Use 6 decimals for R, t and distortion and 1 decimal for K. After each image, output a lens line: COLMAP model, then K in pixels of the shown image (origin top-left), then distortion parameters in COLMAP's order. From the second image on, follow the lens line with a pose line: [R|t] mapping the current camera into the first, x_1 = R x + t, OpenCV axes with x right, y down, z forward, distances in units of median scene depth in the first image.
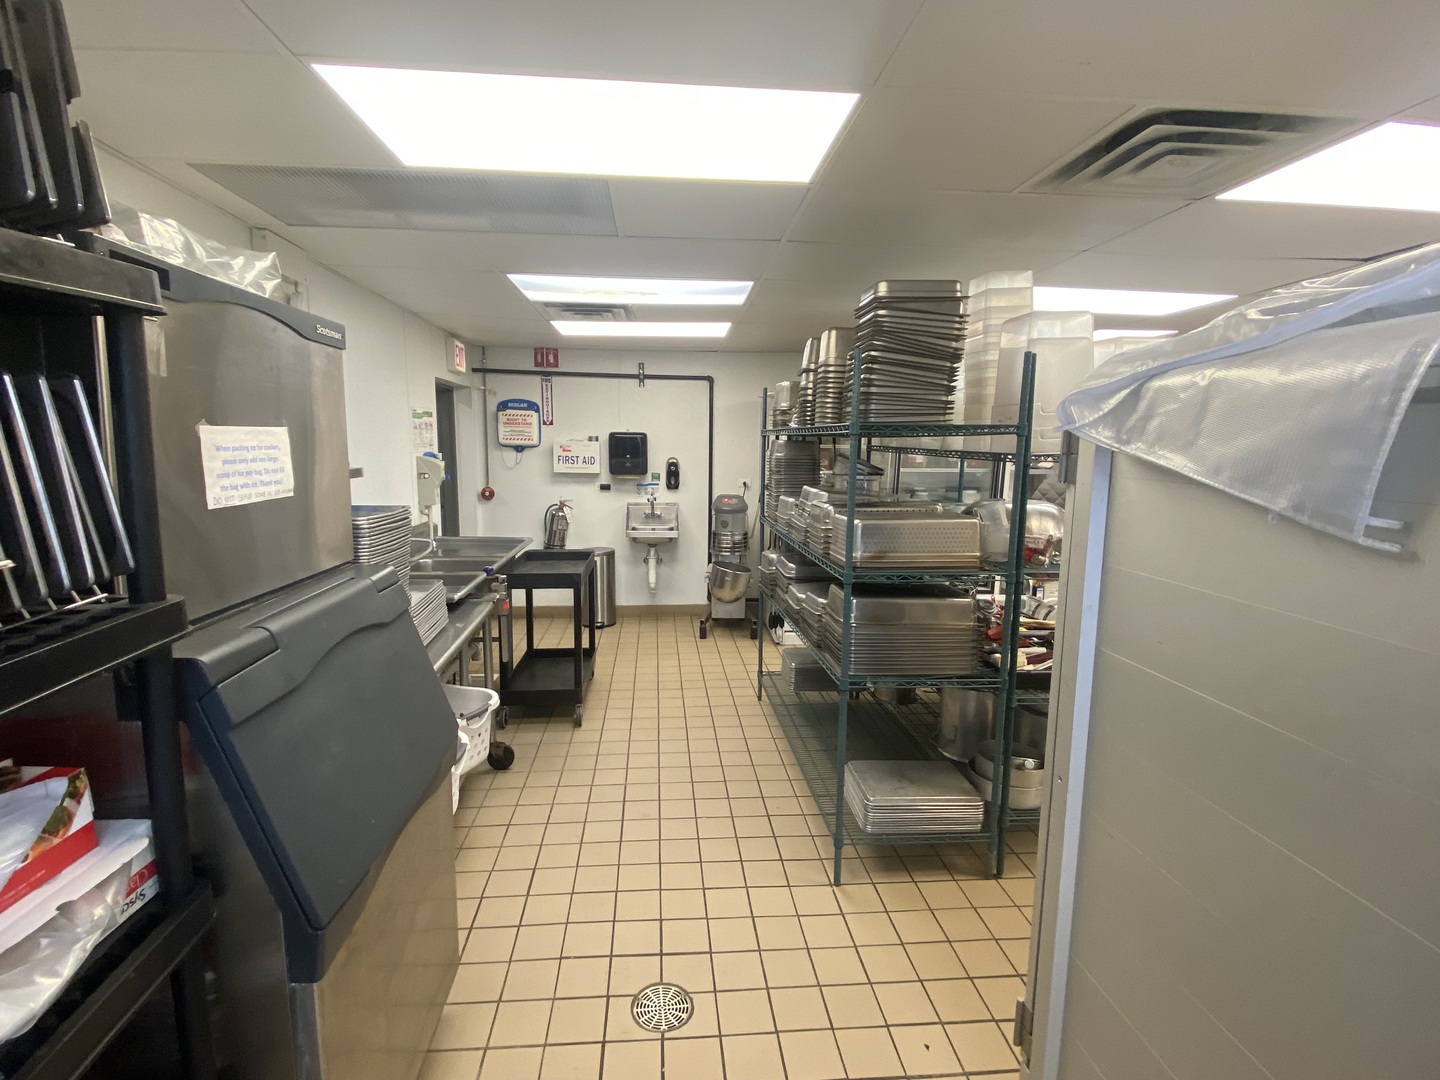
lens RADIAL K [[688.3, 0, 720.0], [0, 688.3, 540.0], [0, 0, 1]] dist [0.046776, -0.050141]
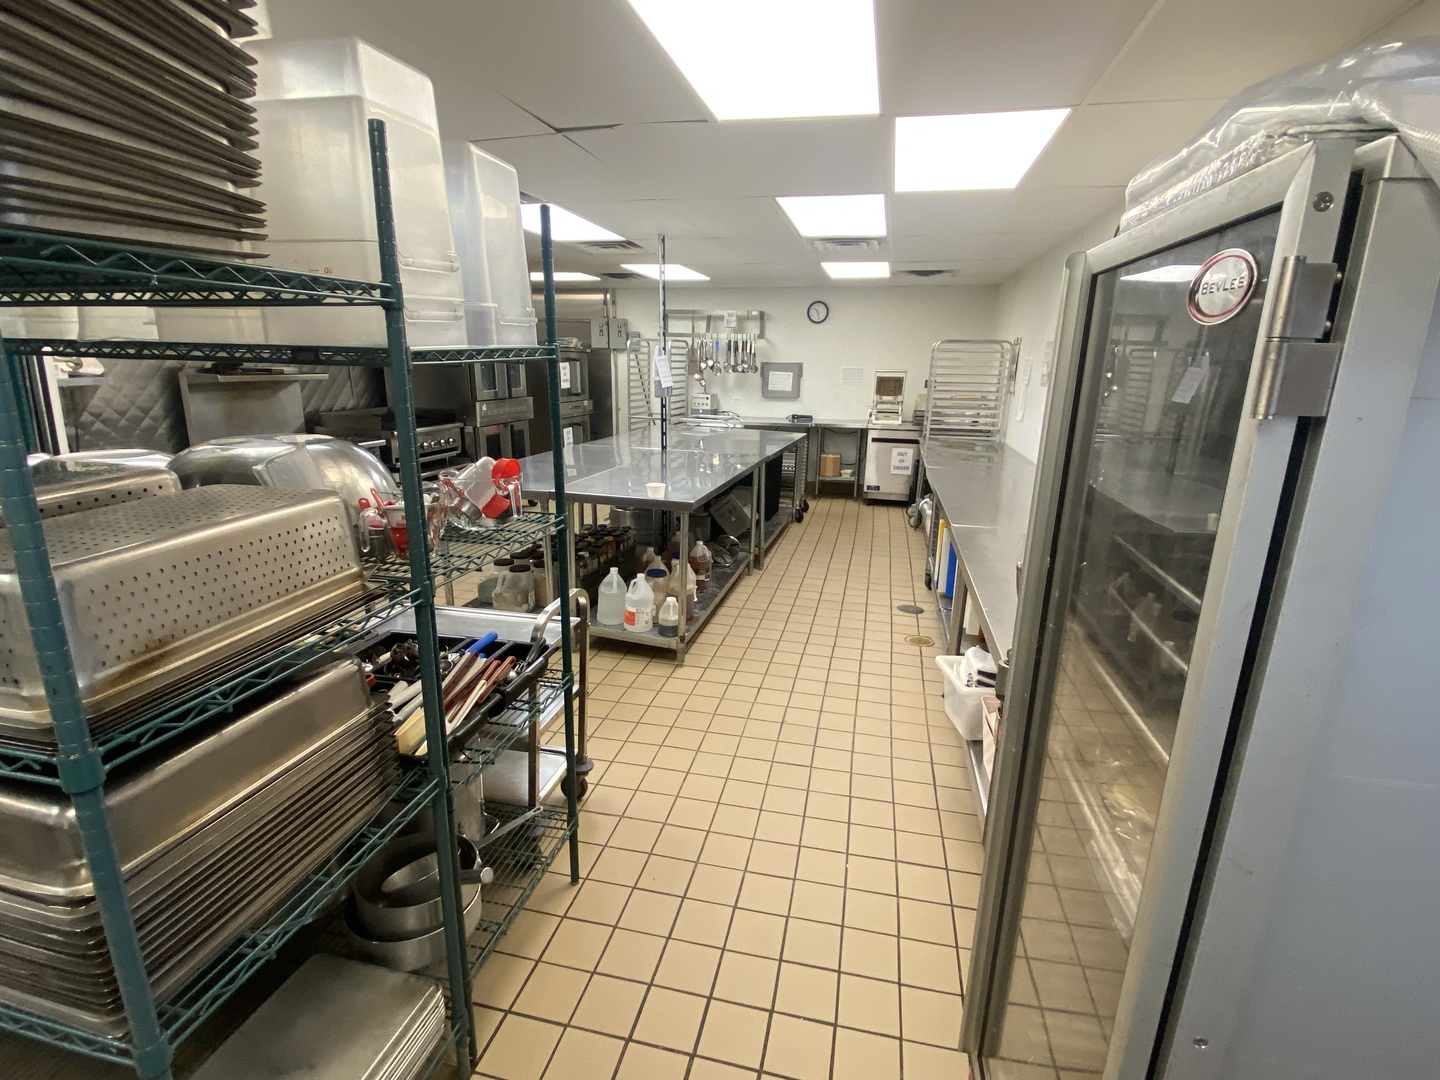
lens RADIAL K [[688.3, 0, 720.0], [0, 688.3, 540.0], [0, 0, 1]] dist [0.046776, -0.050141]
pose [[0.306063, -0.246571, 0.919526, 0.020744], [0.117705, 0.968267, 0.220463, -0.076230], [-0.944707, 0.040758, 0.325374, 0.645433]]
